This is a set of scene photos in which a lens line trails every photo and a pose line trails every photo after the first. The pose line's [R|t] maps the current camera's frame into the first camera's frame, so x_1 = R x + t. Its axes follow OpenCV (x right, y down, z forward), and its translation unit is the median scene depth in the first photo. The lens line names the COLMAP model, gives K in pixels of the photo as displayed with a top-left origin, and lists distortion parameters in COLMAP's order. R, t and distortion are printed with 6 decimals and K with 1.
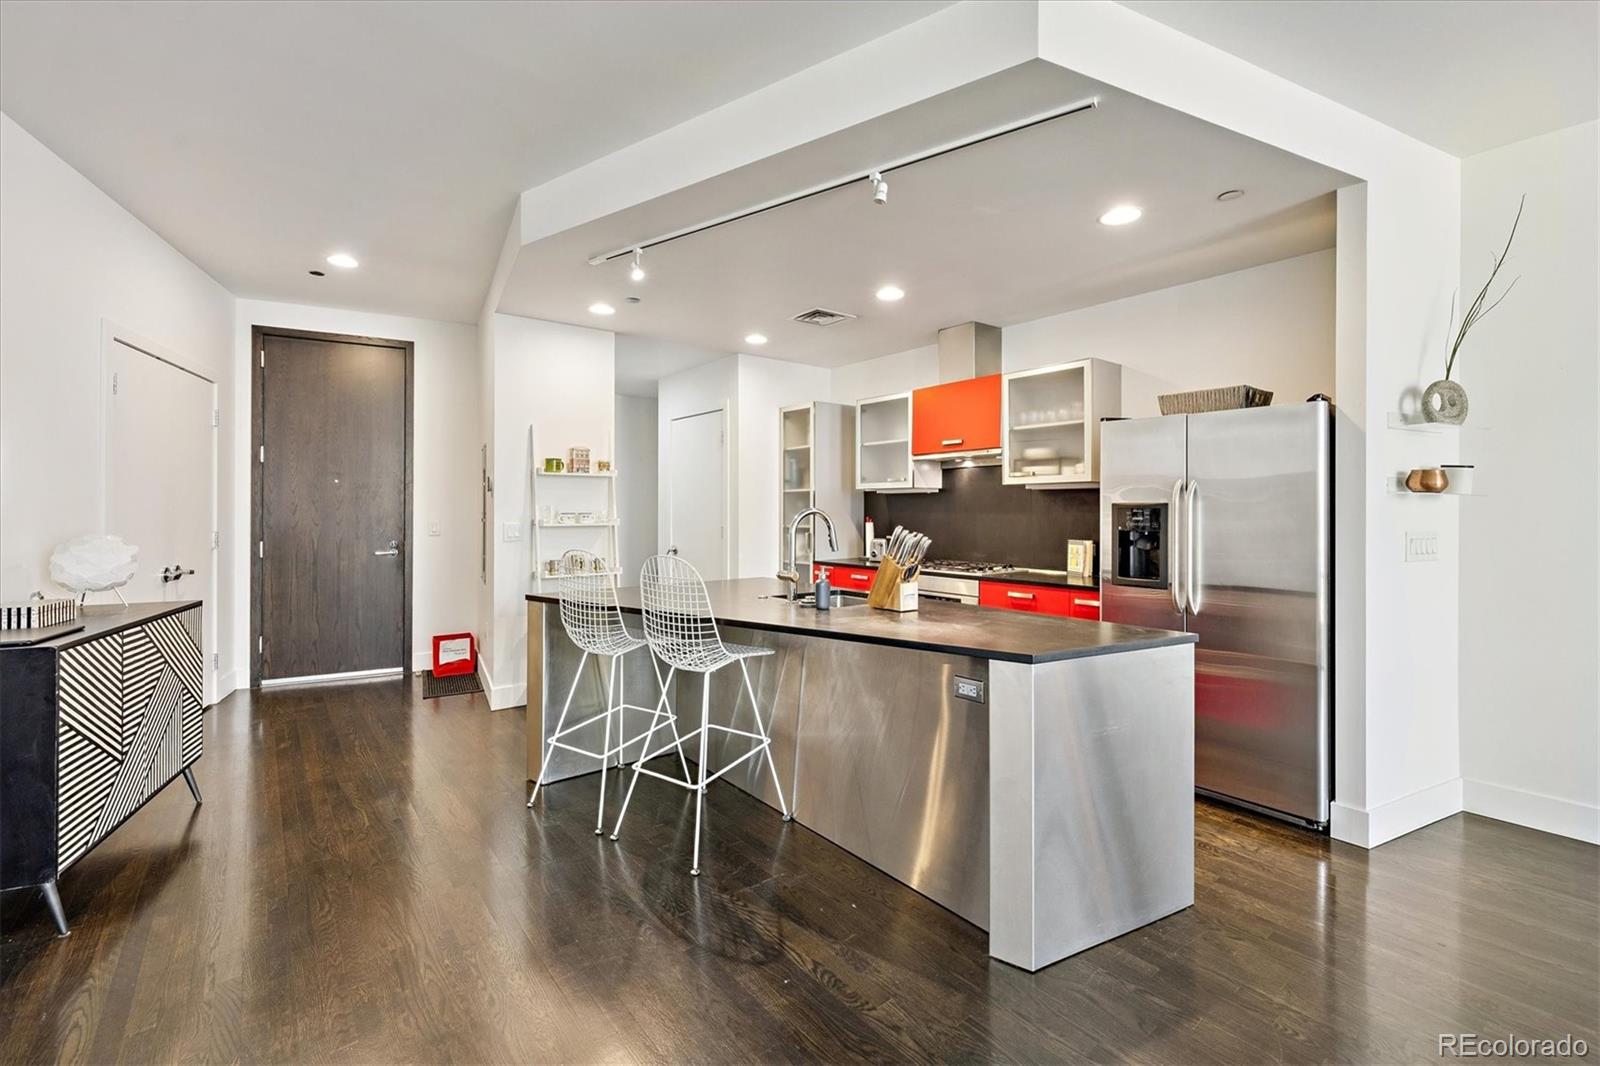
lens RADIAL K [[670.2, 0, 799.2], [0, 670.2, 516.1], [0, 0, 1]] dist [0.001704, -0.000220]
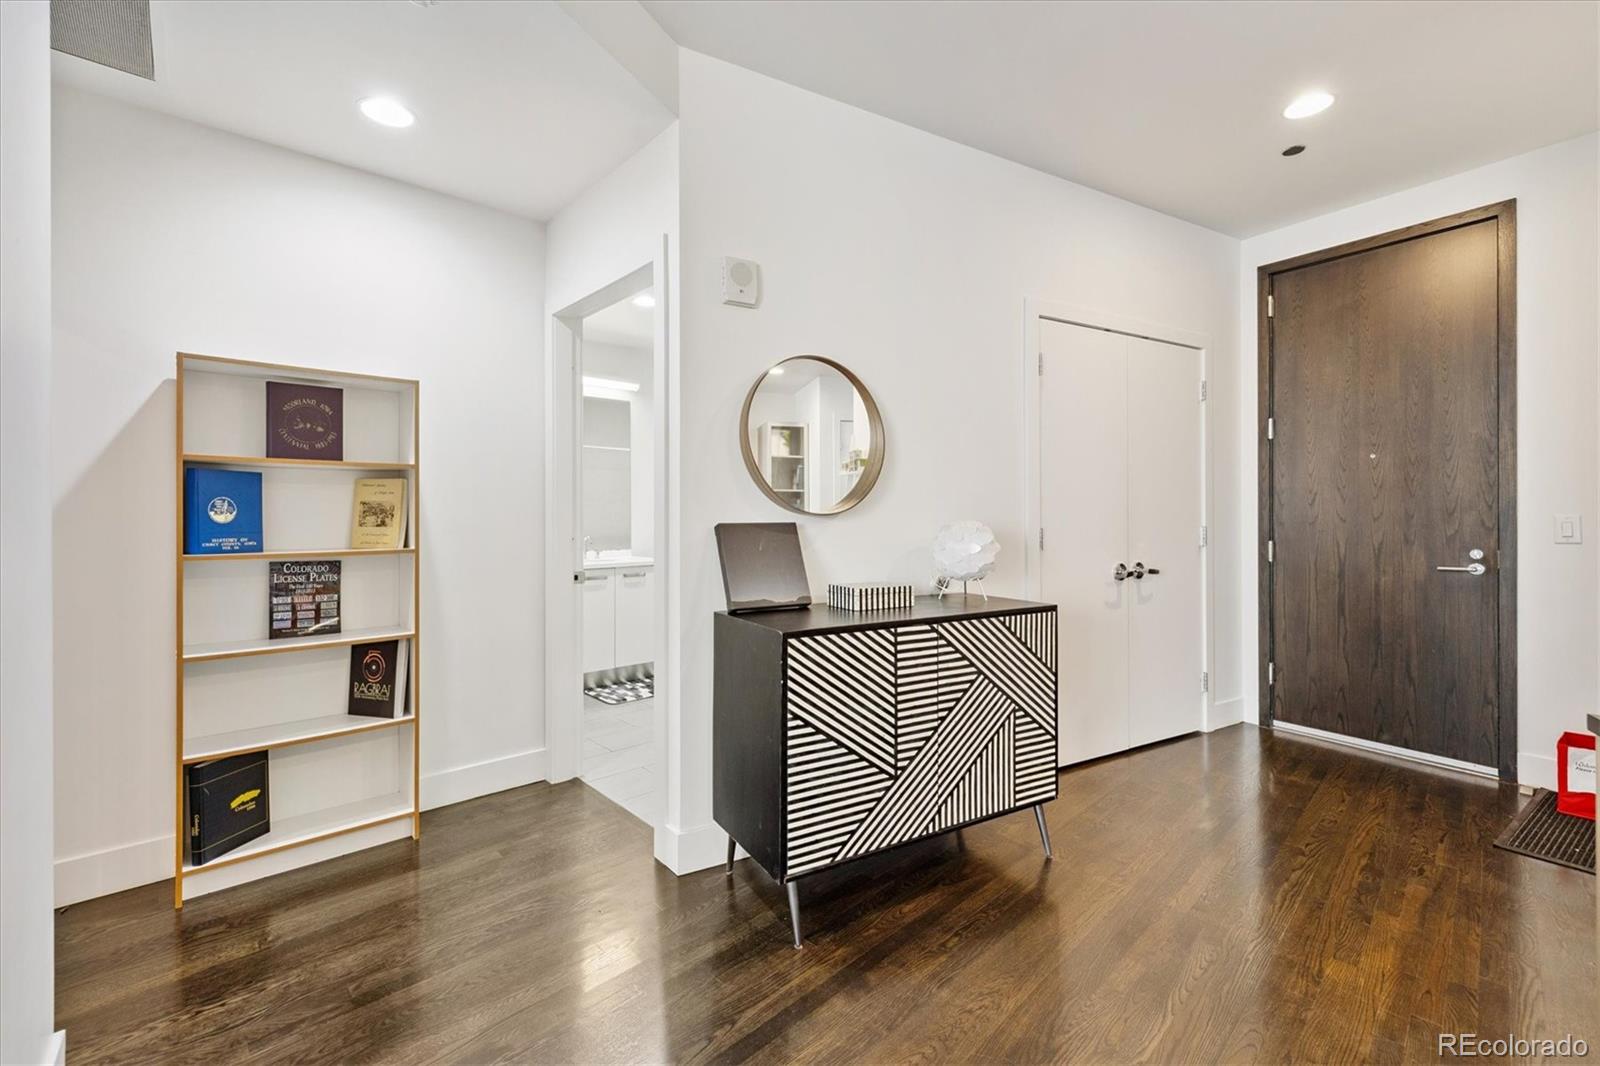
lens RADIAL K [[670.2, 0, 799.2], [0, 670.2, 516.1], [0, 0, 1]] dist [0.001704, -0.000220]
pose [[0.086547, -0.002660, -0.996244, -0.074586], [-0.006726, 0.999972, -0.003255, 0.015032], [0.996225, 0.006982, 0.086527, 0.396271]]
